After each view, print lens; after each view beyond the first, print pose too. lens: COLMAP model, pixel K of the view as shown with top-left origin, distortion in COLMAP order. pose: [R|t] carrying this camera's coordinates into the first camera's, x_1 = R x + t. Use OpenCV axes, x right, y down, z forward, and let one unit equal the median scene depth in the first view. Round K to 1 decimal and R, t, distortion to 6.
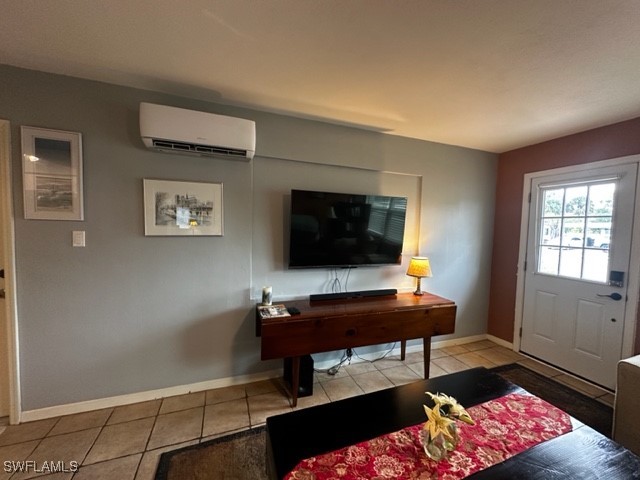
lens RADIAL K [[256.9, 0, 320.4], [0, 256.9, 240.5], [0, 0, 1]] dist [0.000238, -0.000350]
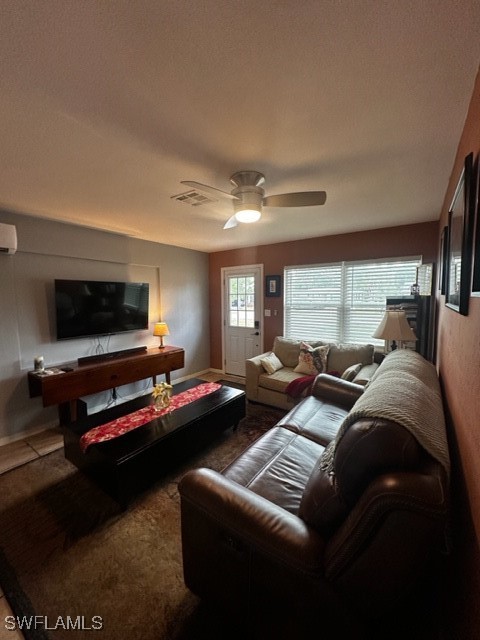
lens RADIAL K [[256.9, 0, 240.1], [0, 256.9, 319.2], [0, 0, 1]] dist [0.000238, -0.000350]
pose [[0.825779, -0.079227, 0.558401, -0.069227], [0.059524, 0.996797, 0.053402, -0.009510], [-0.560844, -0.010860, 0.827851, -0.527854]]
